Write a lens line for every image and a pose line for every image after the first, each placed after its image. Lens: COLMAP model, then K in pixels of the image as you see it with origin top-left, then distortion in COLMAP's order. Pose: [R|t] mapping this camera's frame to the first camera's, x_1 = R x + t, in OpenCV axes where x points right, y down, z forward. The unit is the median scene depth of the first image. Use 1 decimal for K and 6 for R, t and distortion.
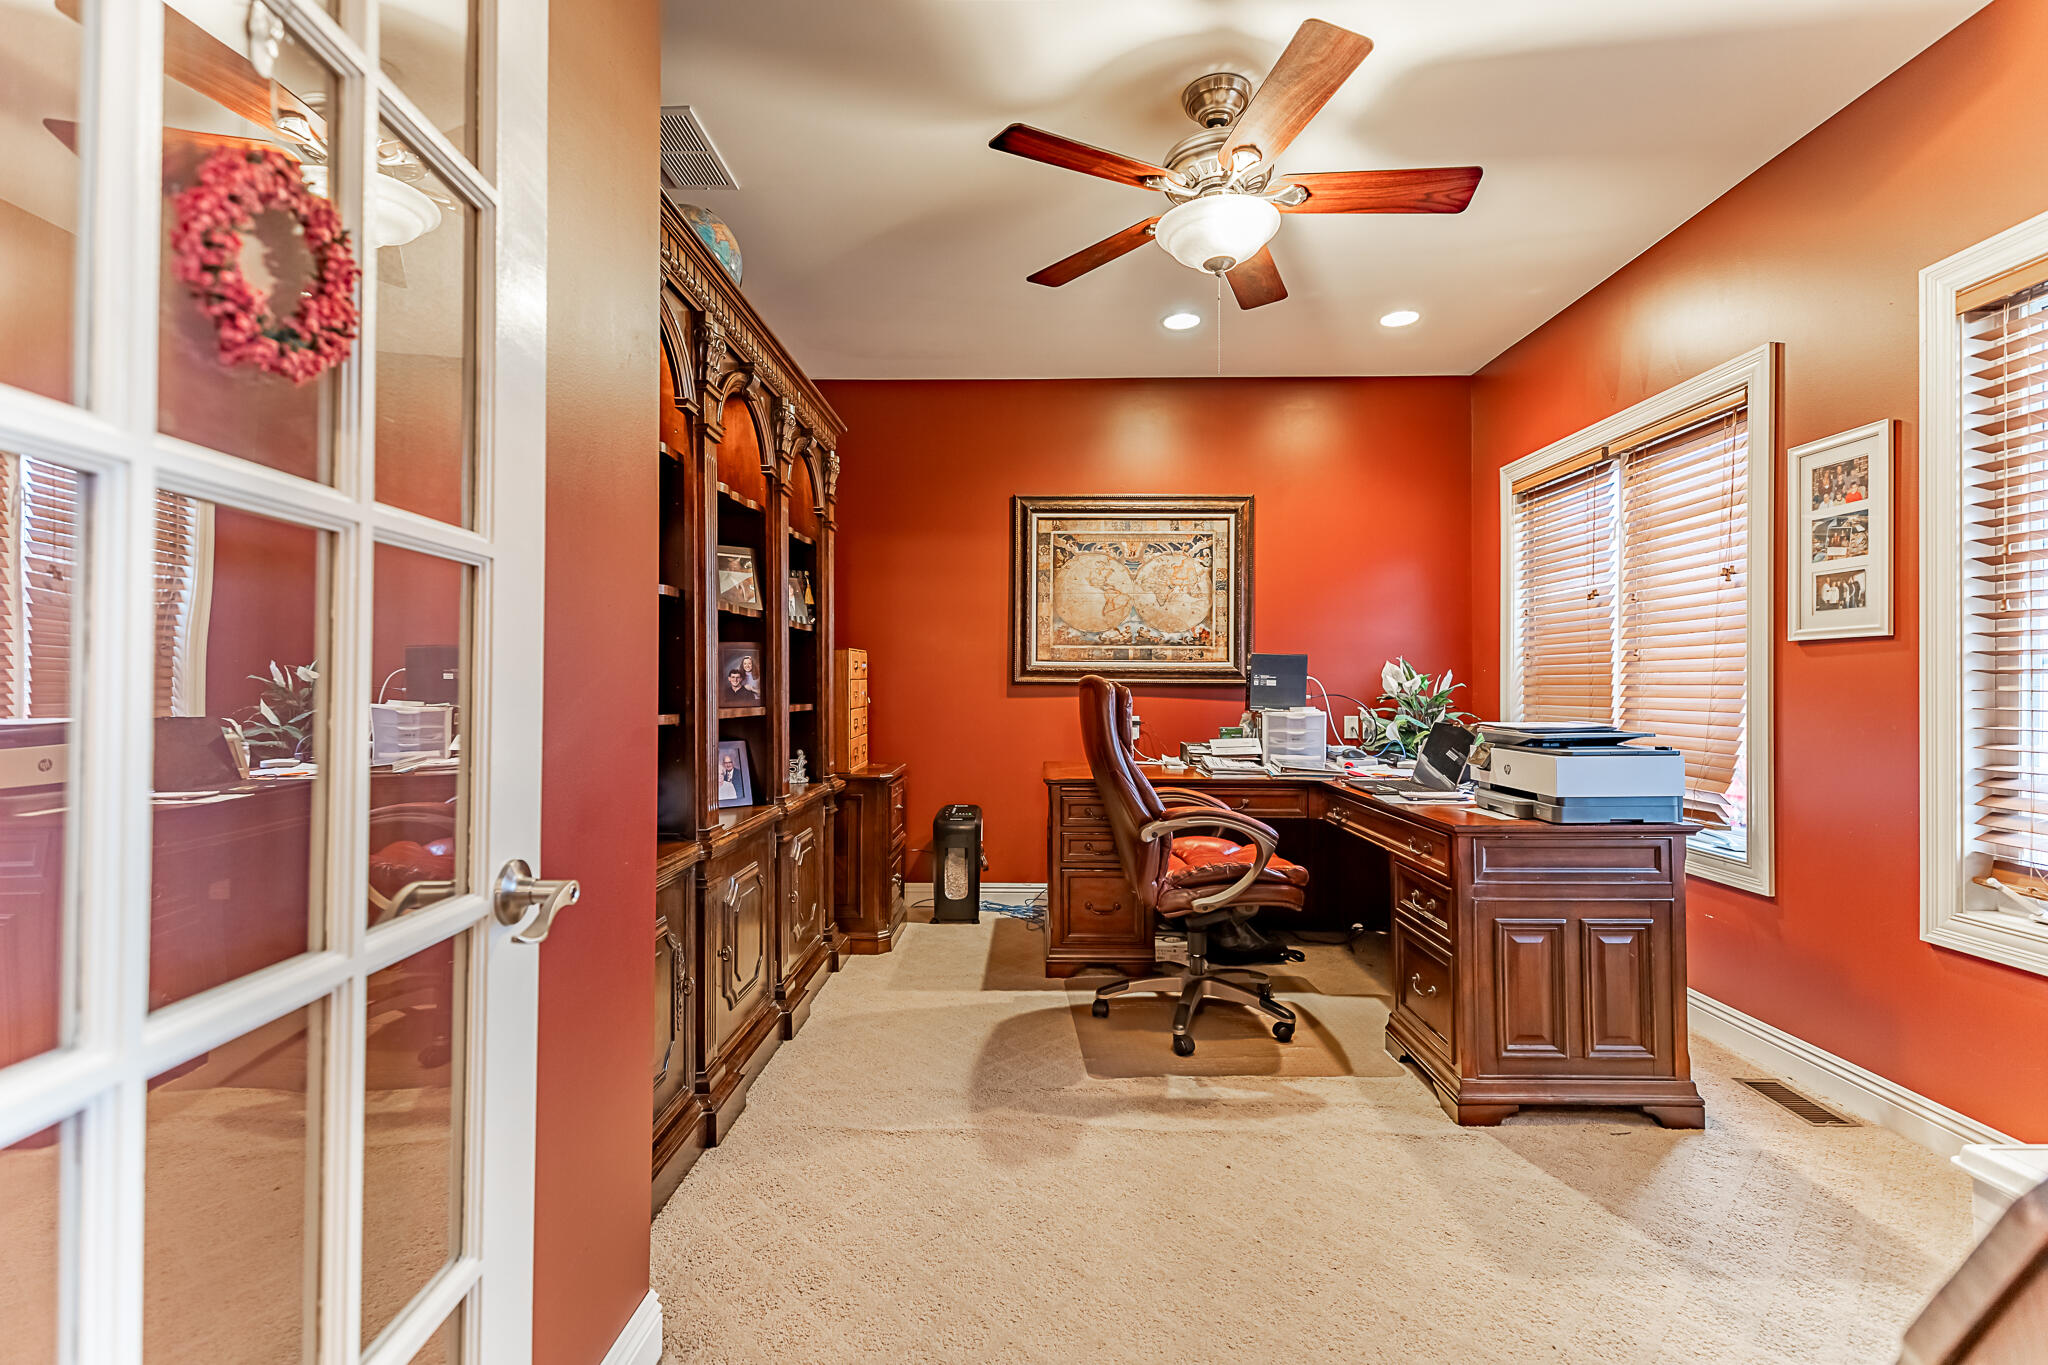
lens RADIAL K [[902.9, 0, 1020.9], [0, 902.9, 677.6], [0, 0, 1]] dist [0.017773, -0.007791]
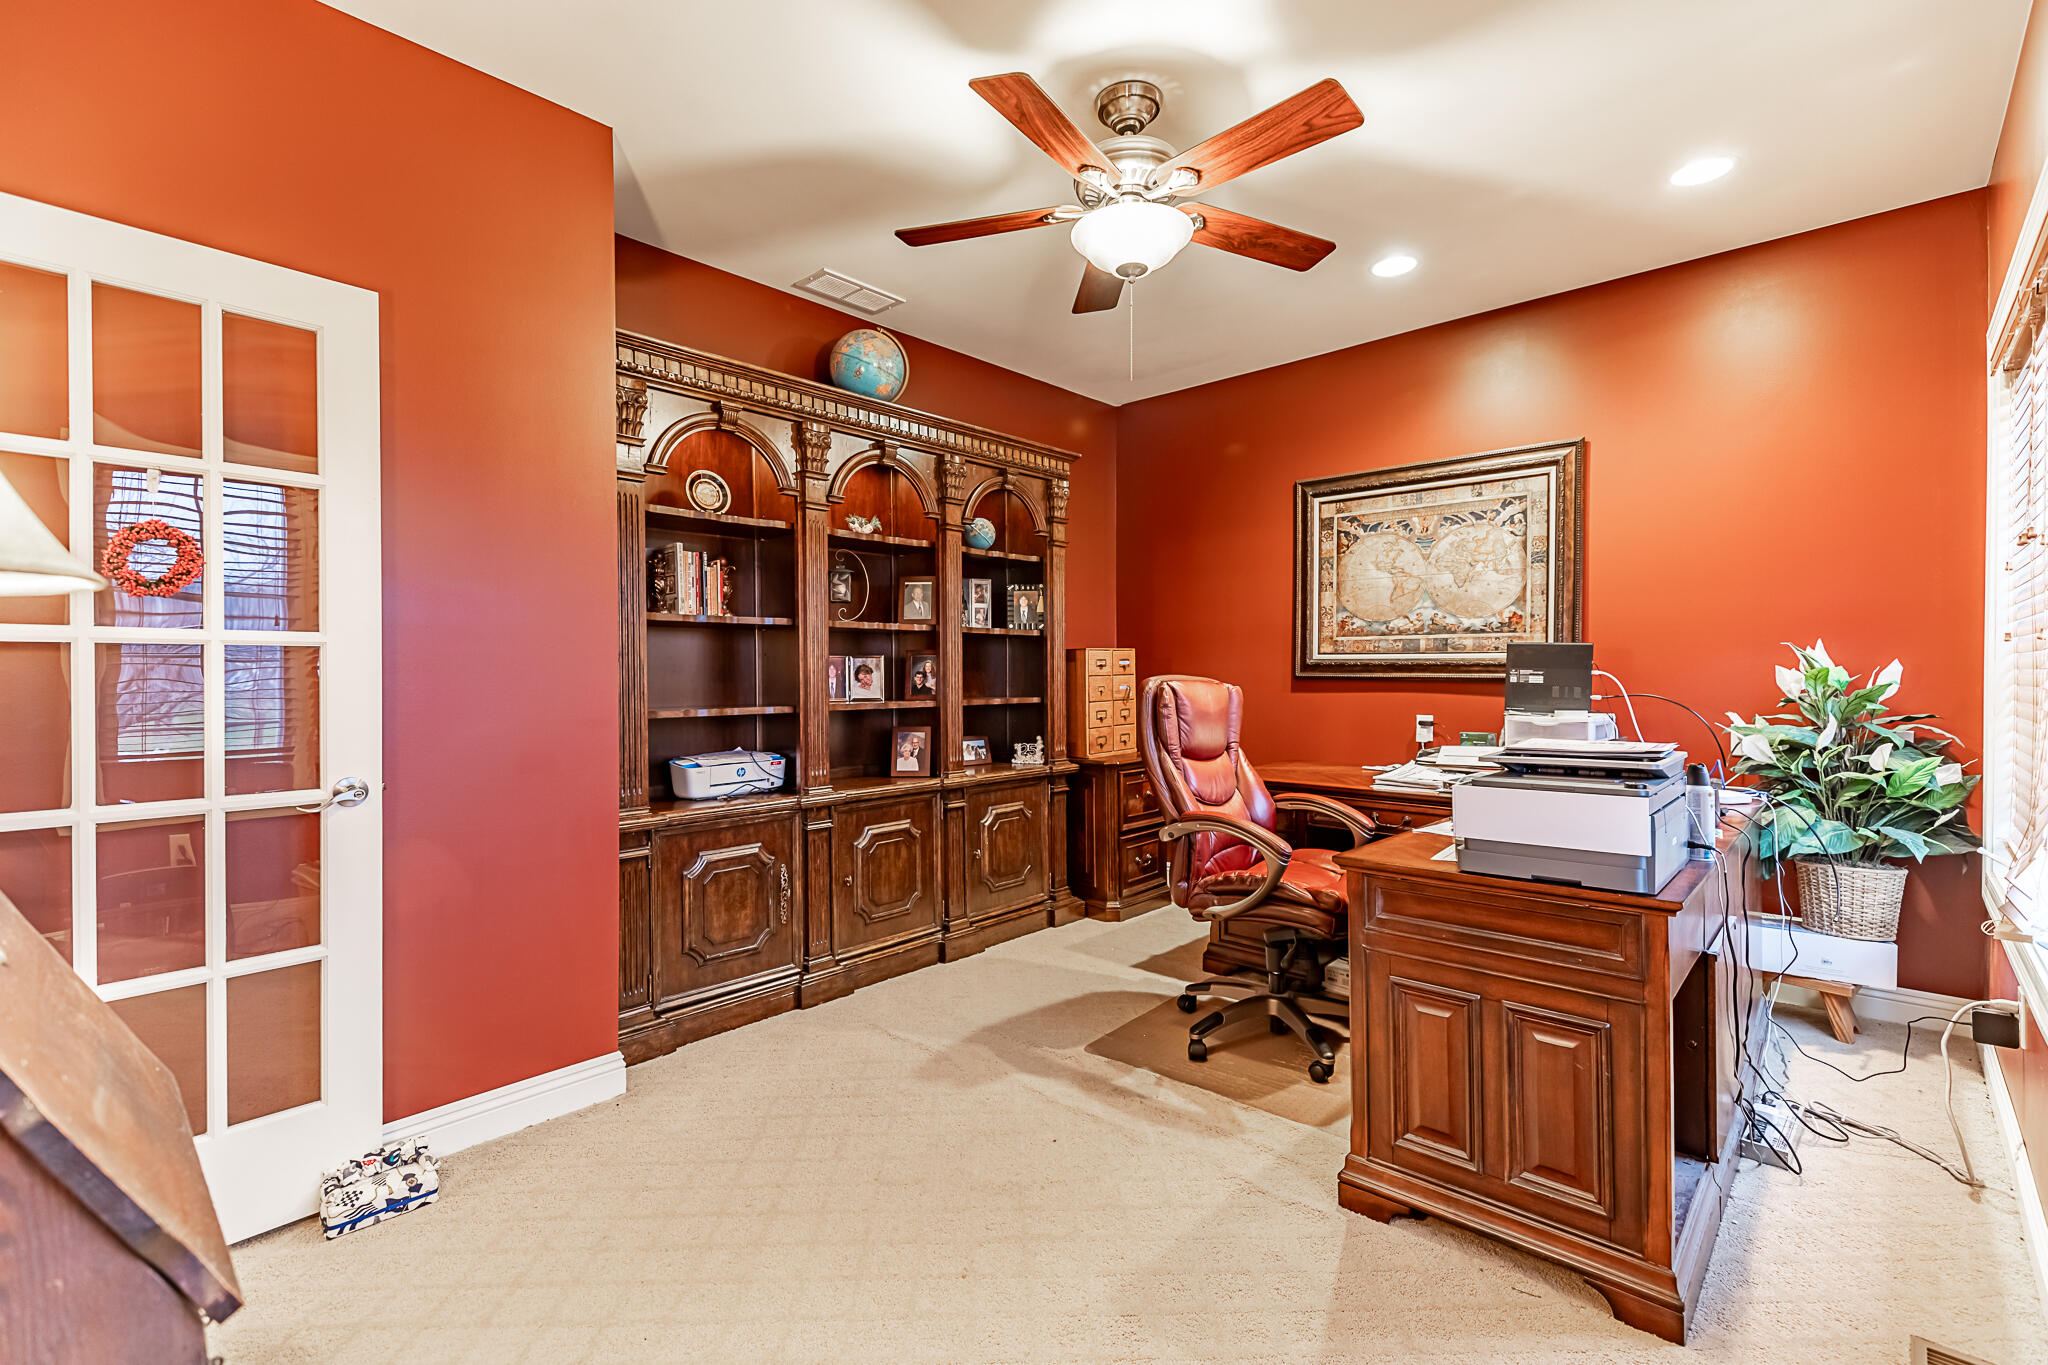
lens RADIAL K [[902.9, 0, 1022.1], [0, 902.9, 677.6], [0, 0, 1]] dist [0.017773, -0.007791]
pose [[0.746101, 0.001761, -0.665830, 0.420294], [0.010478, 0.999842, 0.014386, -0.010842], [0.665750, -0.017710, 0.745964, 0.085192]]
